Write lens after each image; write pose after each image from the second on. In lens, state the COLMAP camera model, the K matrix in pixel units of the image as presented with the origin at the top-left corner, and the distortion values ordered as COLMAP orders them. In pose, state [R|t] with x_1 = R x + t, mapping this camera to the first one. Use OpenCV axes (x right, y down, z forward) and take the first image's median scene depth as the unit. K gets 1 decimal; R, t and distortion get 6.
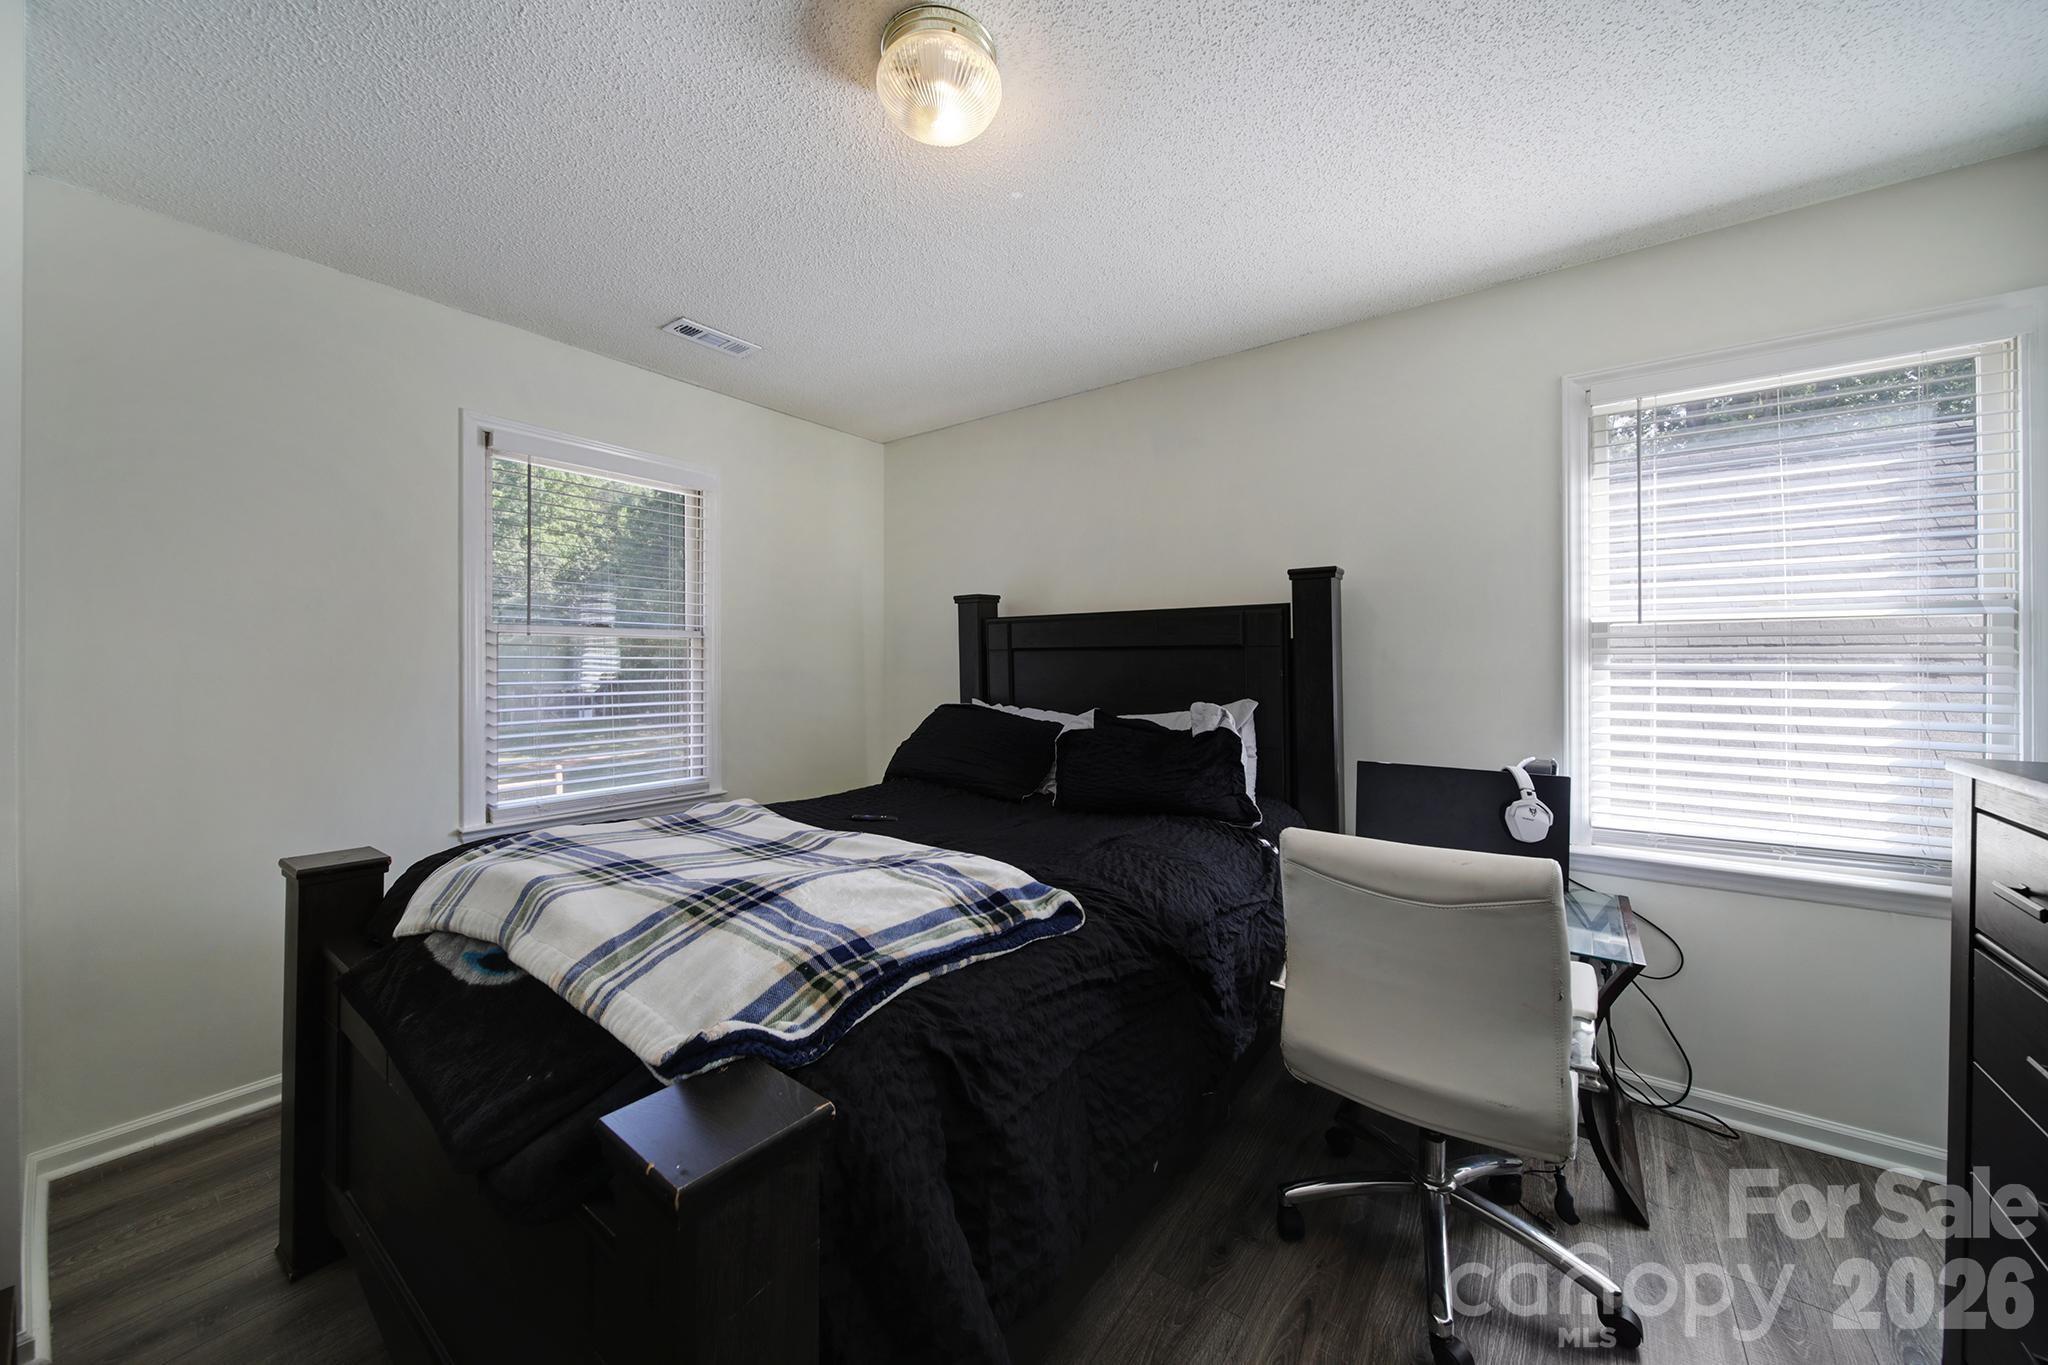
lens RADIAL K [[722.0, 0, 1046.8], [0, 722.0, 670.8], [0, 0, 1]] dist [0.000132, -0.000005]
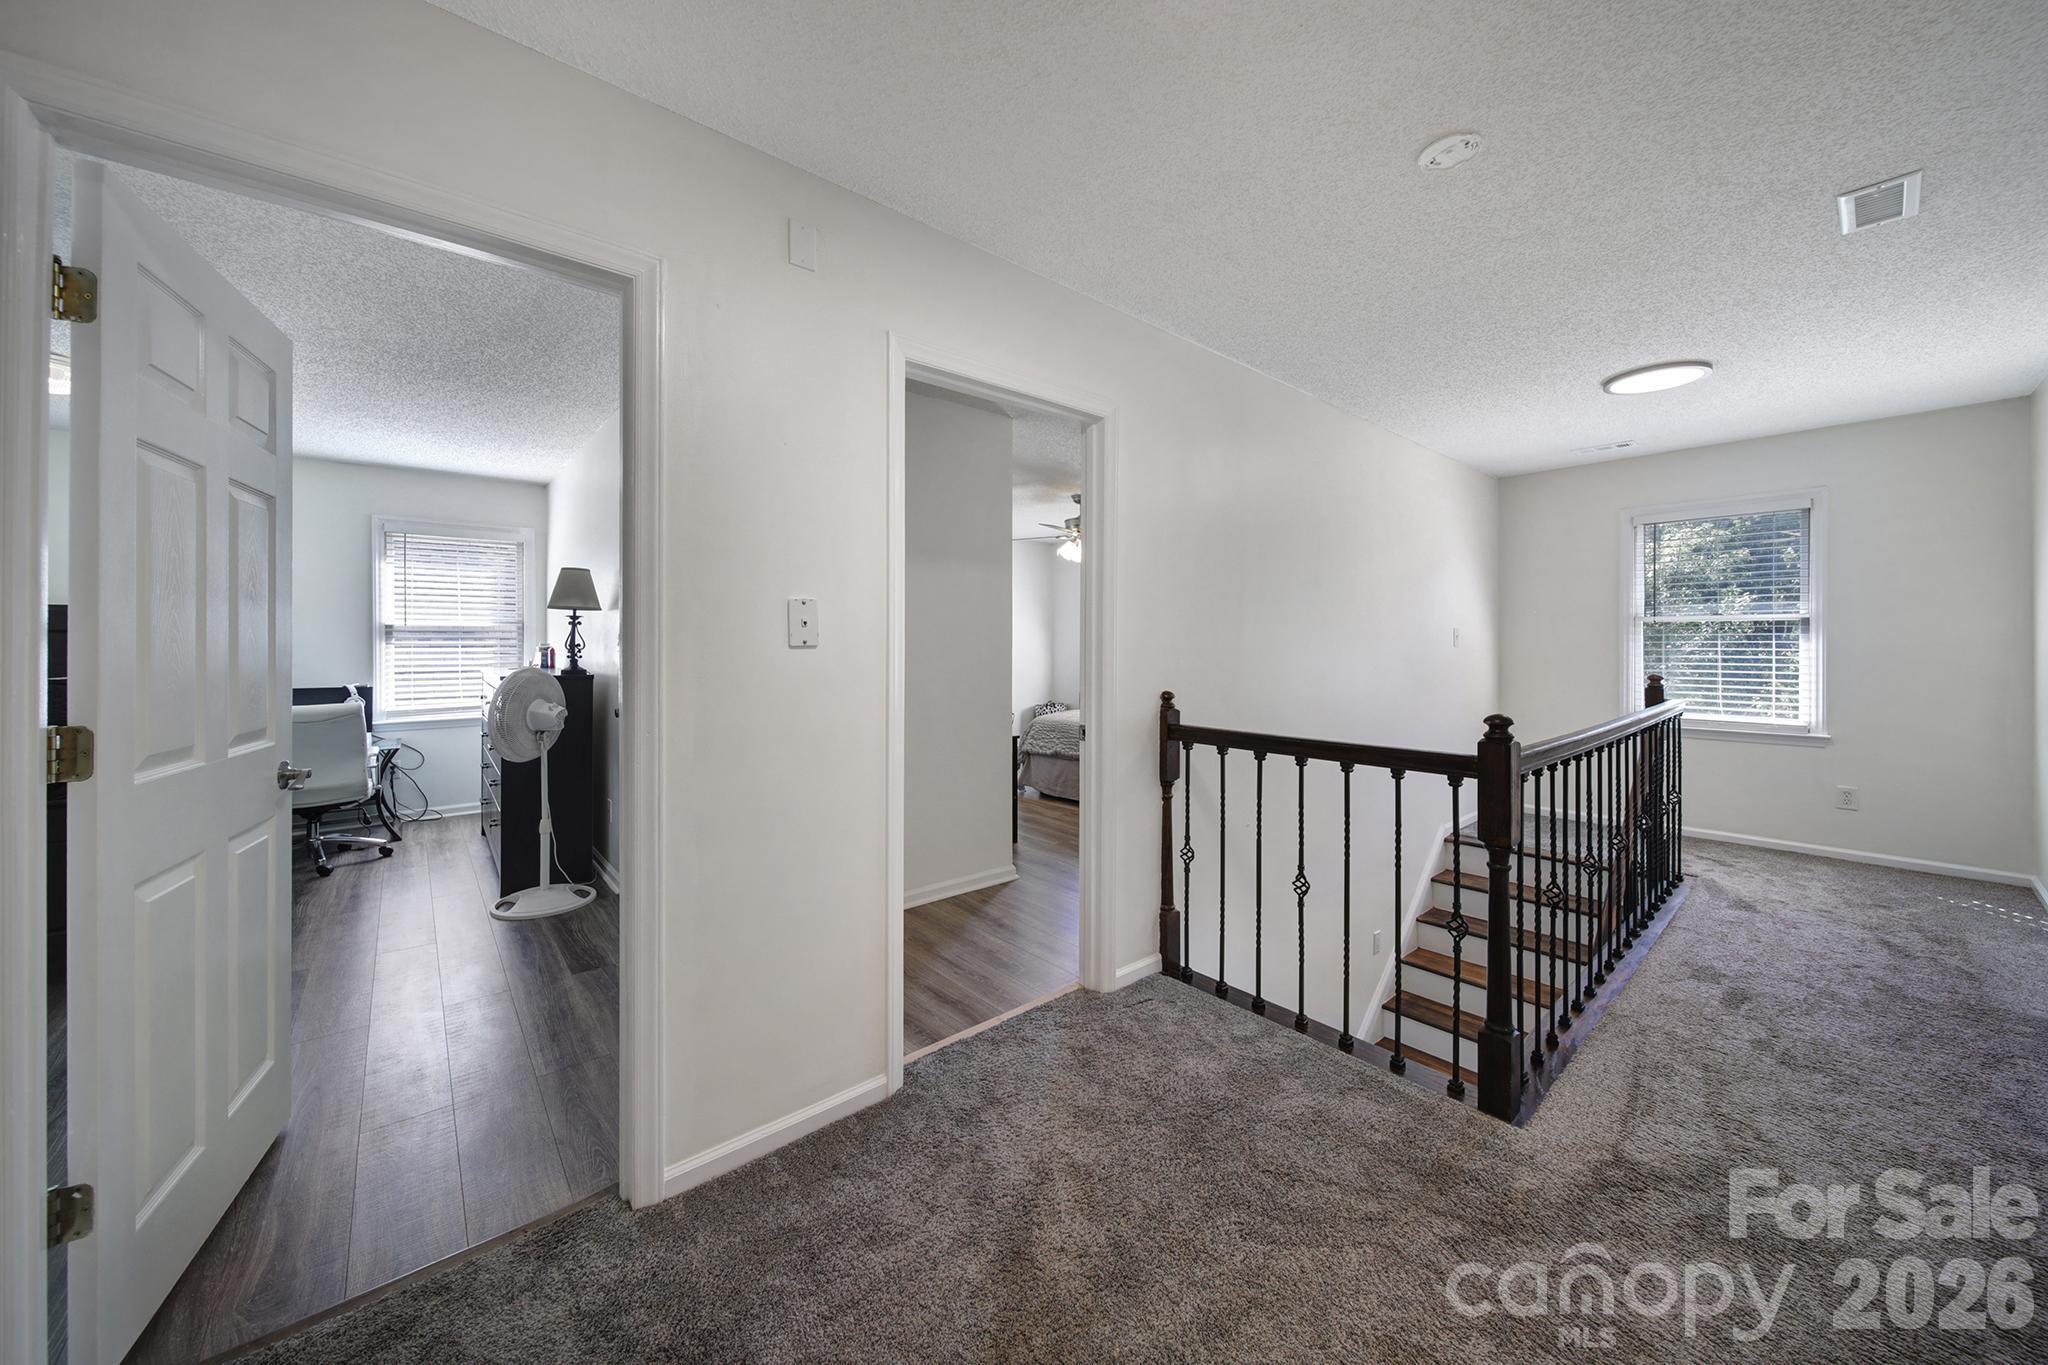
lens RADIAL K [[734.4, 0, 1020.6], [0, 734.4, 654.9], [0, 0, 1]] dist [-0.000146, -0.000015]
pose [[0.225992, -0.003350, 0.974124, -1.264919], [-0.003867, 0.999983, 0.004337, 0.007927], [-0.974122, -0.004747, 0.225975, -1.786799]]
